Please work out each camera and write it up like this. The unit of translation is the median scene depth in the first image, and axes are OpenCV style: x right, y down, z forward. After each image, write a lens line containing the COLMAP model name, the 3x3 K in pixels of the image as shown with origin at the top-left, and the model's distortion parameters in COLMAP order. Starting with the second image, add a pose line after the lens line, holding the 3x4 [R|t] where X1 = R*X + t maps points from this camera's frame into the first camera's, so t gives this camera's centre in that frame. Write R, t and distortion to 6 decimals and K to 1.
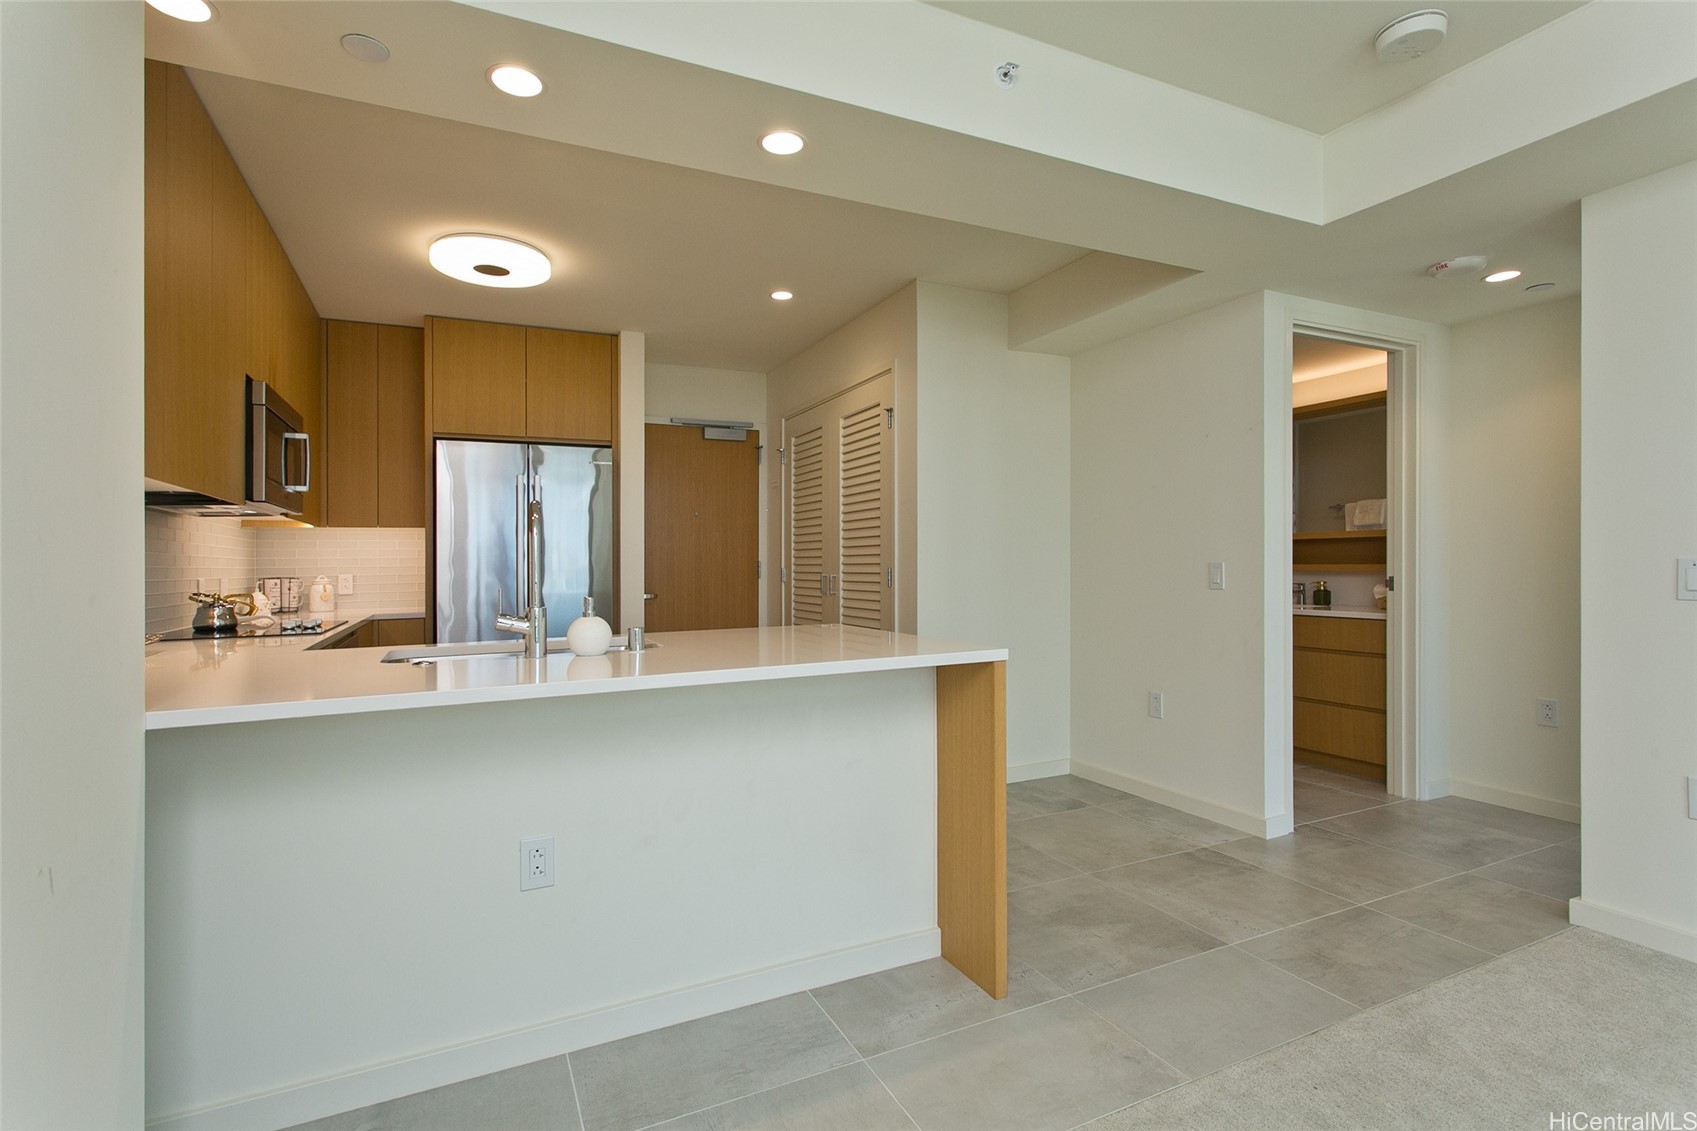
lens RADIAL K [[798.1, 0, 849.0], [0, 798.1, 560.9], [0, 0, 1]] dist [0.003042, 0.000869]
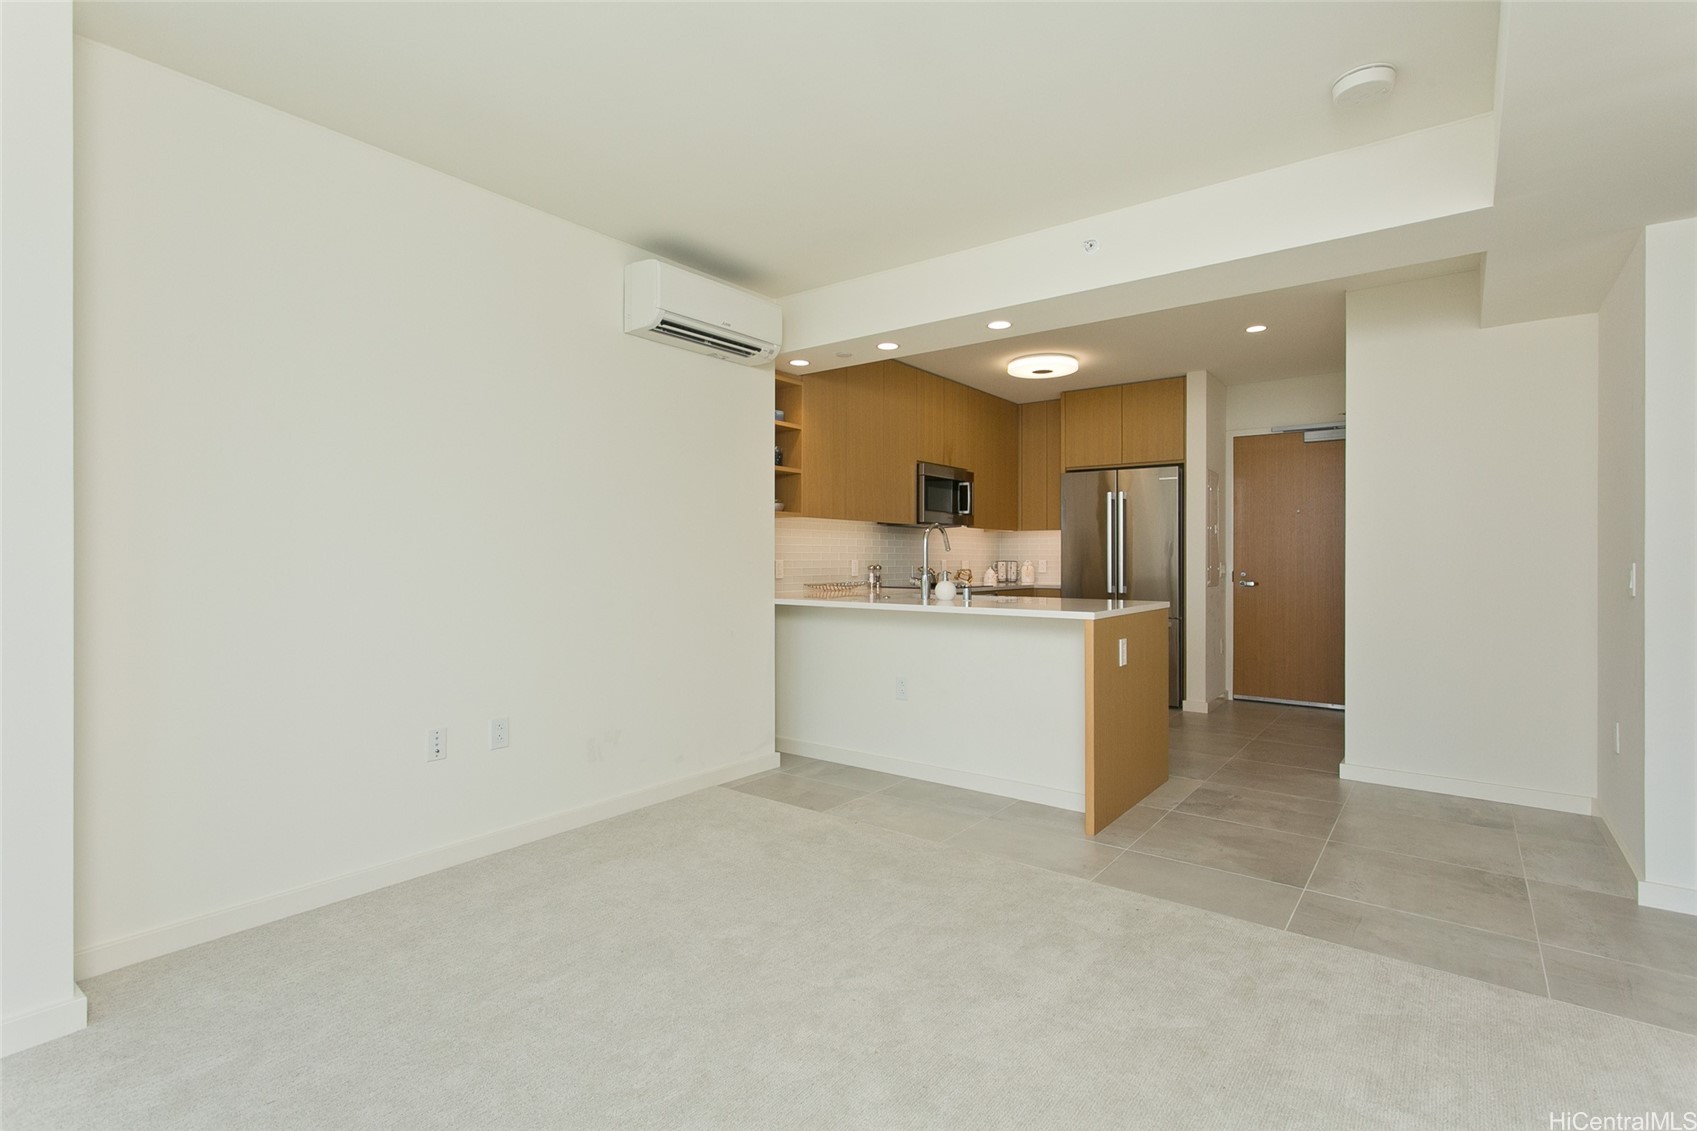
lens RADIAL K [[798.1, 0, 849.0], [0, 798.1, 560.9], [0, 0, 1]] dist [0.003042, 0.000869]
pose [[0.453980, 0.019237, -0.890804, 0.910855], [-0.008794, 0.999815, 0.017109, -0.007542], [0.890968, 0.000067, 0.454065, -0.086966]]
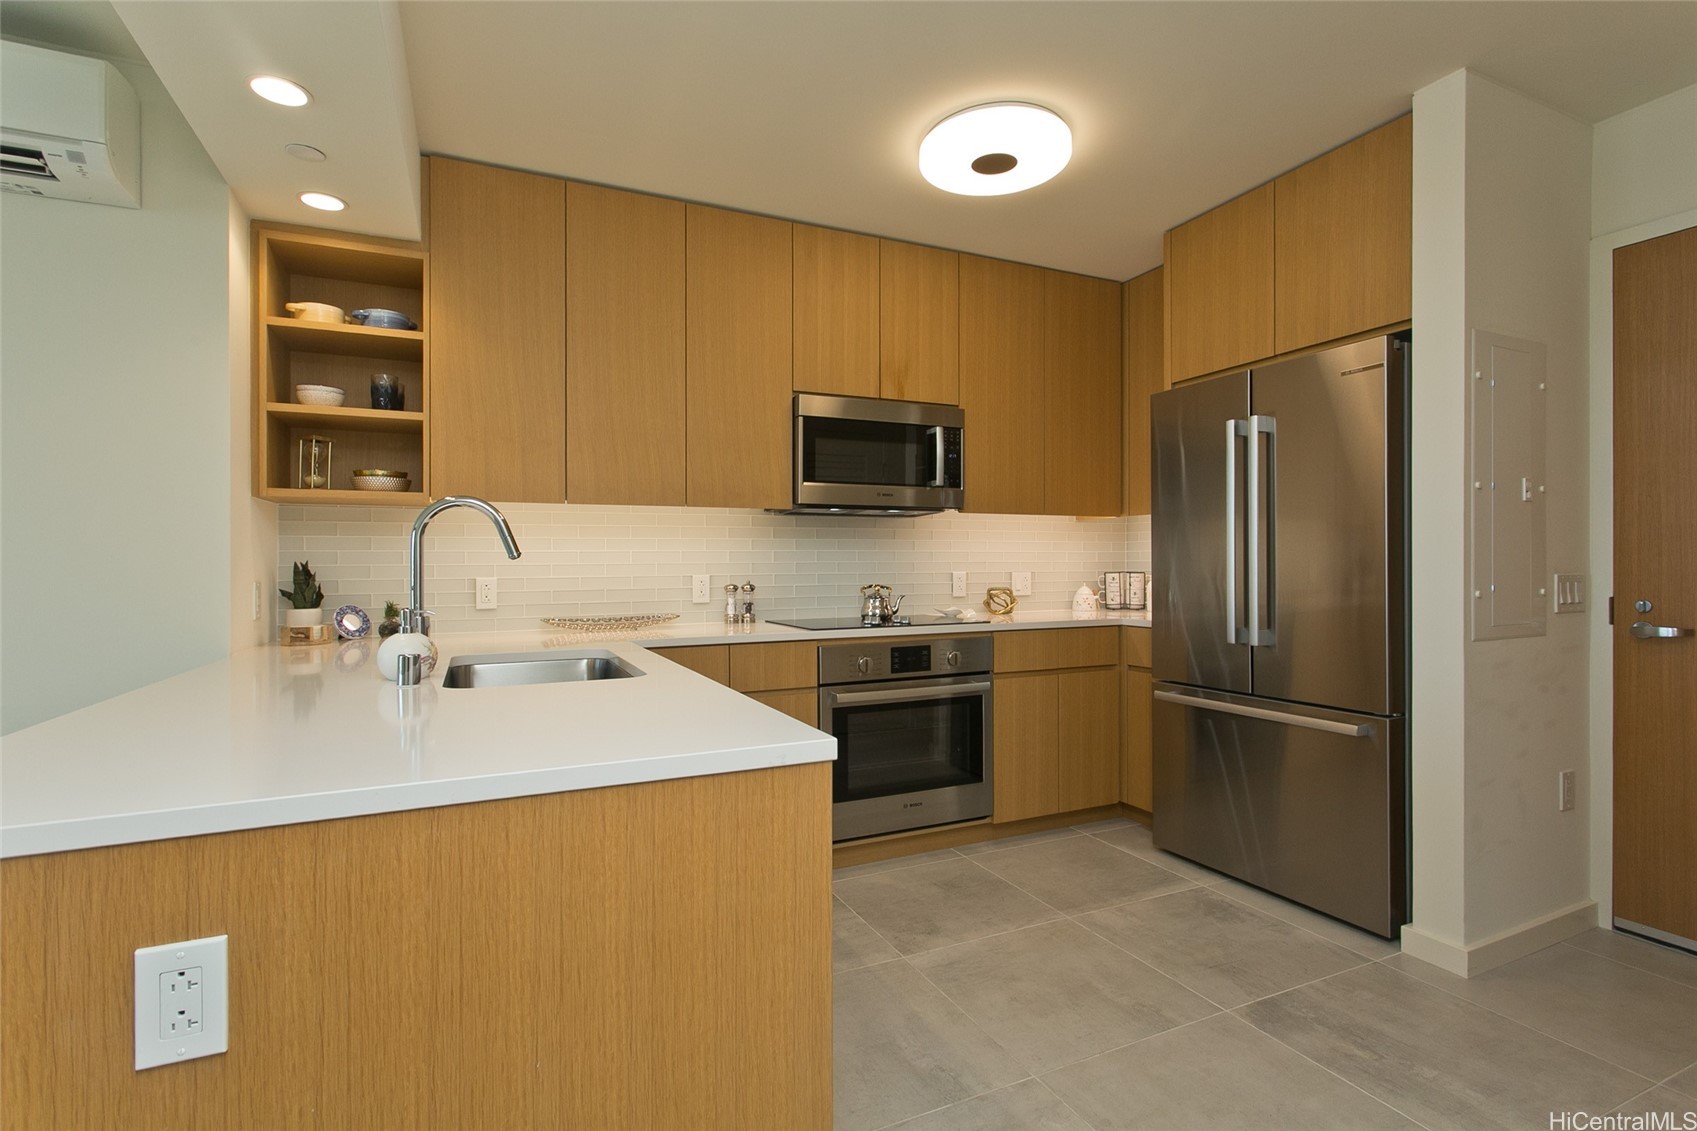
lens RADIAL K [[841.9, 0, 825.4], [0, 841.9, 567.9], [0, 0, 1]] dist [0.013093, 0.000714]
pose [[-0.008267, 0.019555, -0.999775, 0.386500], [0.009499, 0.999765, 0.019476, -0.007724], [0.999921, -0.009336, -0.008451, 0.944845]]
